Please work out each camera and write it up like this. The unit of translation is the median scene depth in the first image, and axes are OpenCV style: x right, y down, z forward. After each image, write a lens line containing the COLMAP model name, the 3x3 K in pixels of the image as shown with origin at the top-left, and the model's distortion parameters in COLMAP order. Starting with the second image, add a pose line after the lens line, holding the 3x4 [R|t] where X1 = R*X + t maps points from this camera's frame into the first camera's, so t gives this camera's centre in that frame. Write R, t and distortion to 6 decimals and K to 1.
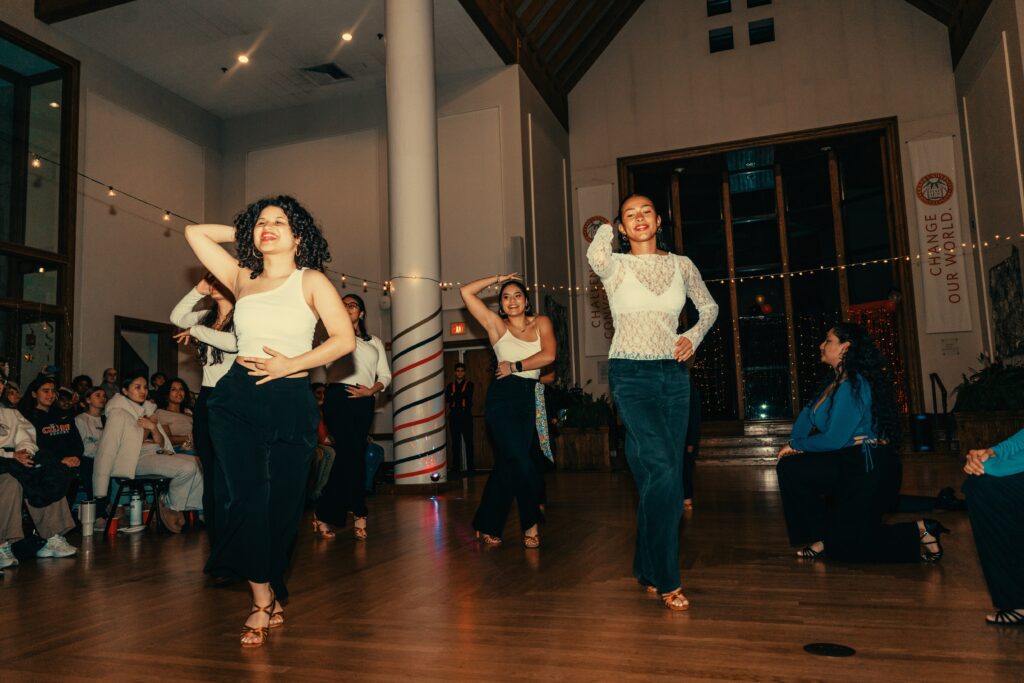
lens RADIAL K [[752.0, 0, 511.2], [0, 752.0, 346.4], [0, 0, 1]] dist [0.003771, 0.006780]
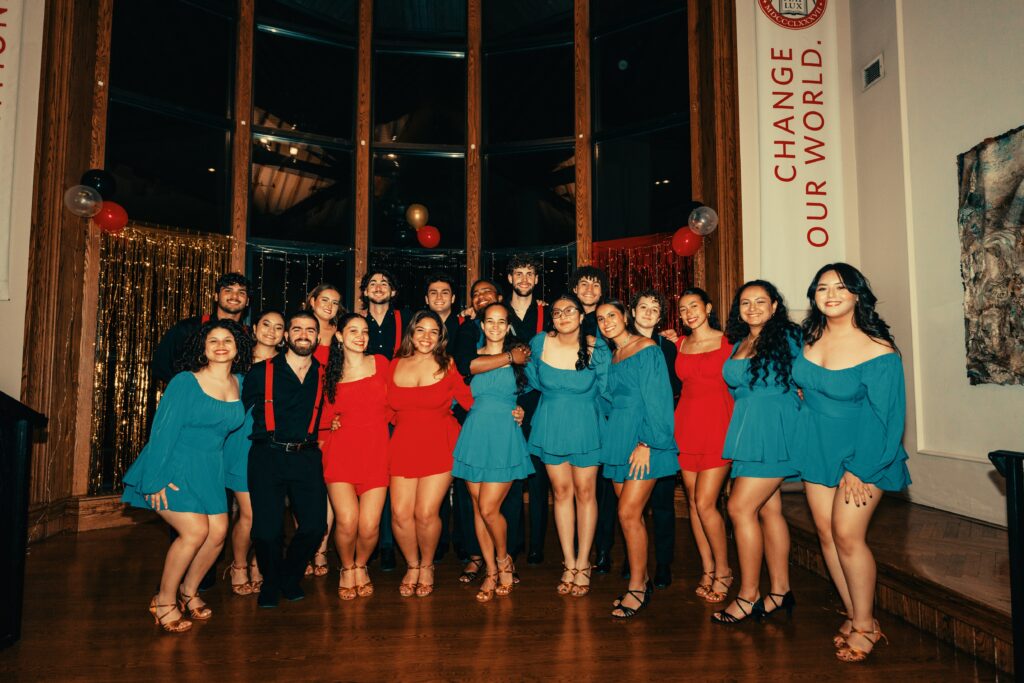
lens RADIAL K [[563.8, 0, 512.2], [0, 563.8, 344.6], [0, 0, 1]] dist [-0.003228, 0.002929]
pose [[0.912299, 0.071143, 0.403297, 0.405319], [-0.082776, 0.996502, 0.011462, 0.016259], [-0.401071, -0.043840, 0.914997, 1.061518]]
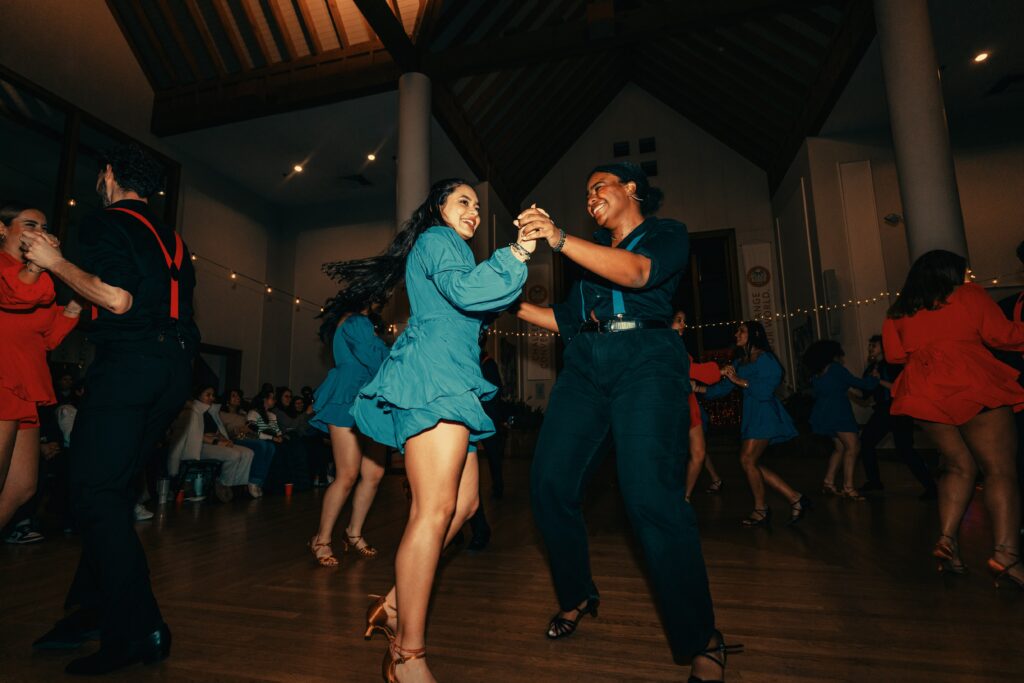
lens RADIAL K [[512.9, 0, 511.3], [0, 512.9, 342.8], [0, 0, 1]] dist [0.000239, -0.000898]
pose [[0.997483, 0.032122, 0.063209, 0.002928], [-0.028636, 0.998059, -0.055305, -0.004772], [-0.064863, 0.053355, 0.996467, 0.009077]]
